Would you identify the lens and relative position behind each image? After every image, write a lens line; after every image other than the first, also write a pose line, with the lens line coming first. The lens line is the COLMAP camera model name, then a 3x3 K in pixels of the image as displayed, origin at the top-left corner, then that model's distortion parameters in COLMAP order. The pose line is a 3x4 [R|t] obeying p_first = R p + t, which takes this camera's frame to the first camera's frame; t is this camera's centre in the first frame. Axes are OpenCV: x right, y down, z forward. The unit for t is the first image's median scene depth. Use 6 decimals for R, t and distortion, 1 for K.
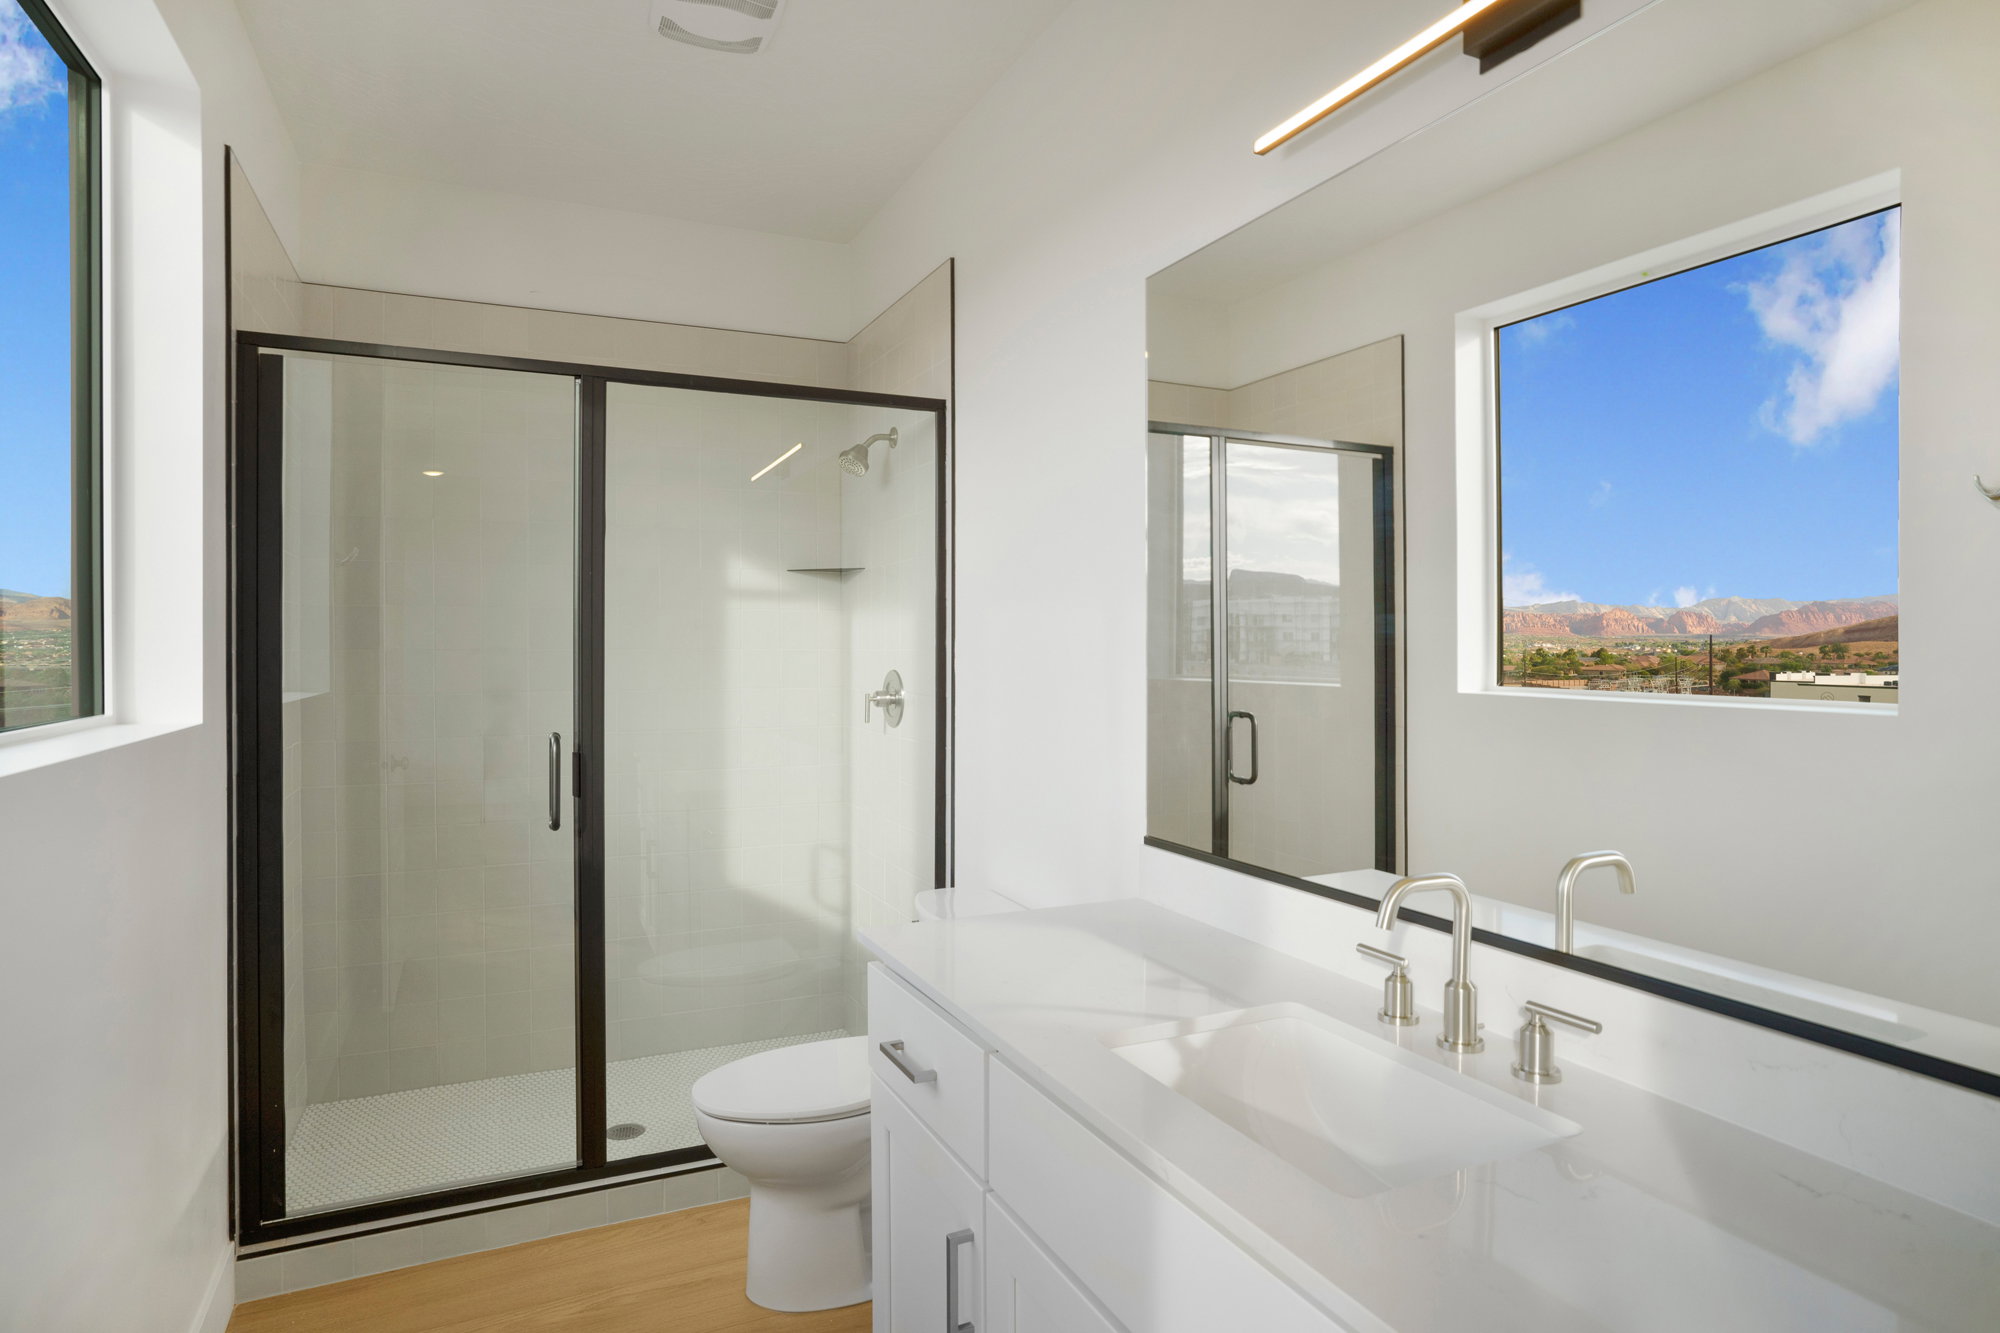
lens RADIAL K [[1078.9, 0, 984.0], [0, 1078.9, 645.1], [0, 0, 1]] dist [-0.016606, 0.001477]
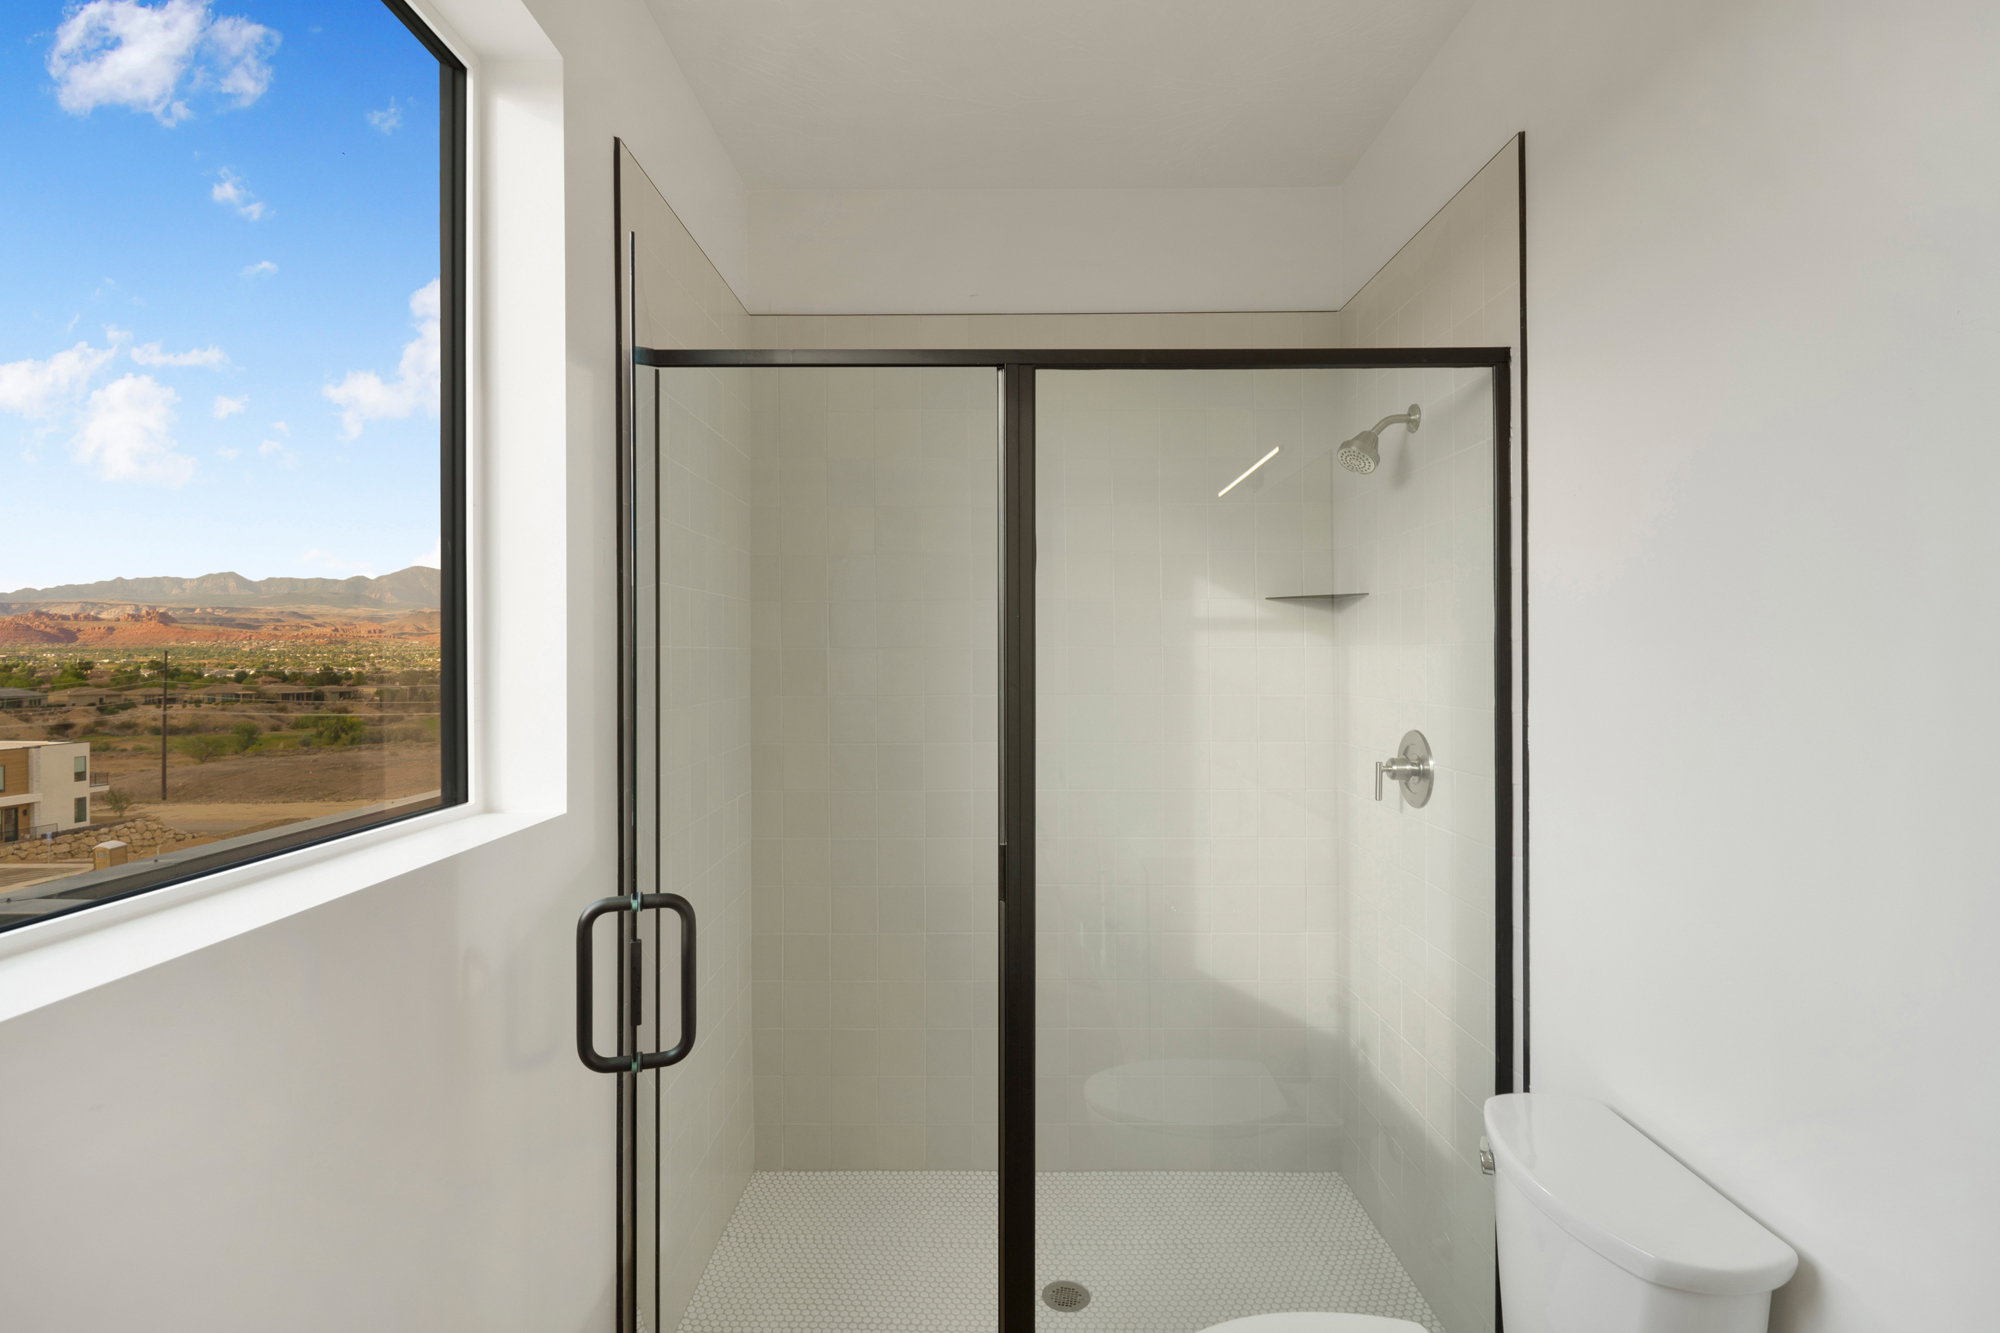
lens RADIAL K [[986.9, 0, 998.8], [0, 986.9, 651.6], [0, 0, 1]] dist [0.005375, -0.001741]
pose [[0.908536, -0.005120, -0.417774, -0.068060], [0.003616, 0.999984, -0.004391, -0.033356], [0.417790, 0.002478, 0.908540, 0.295835]]
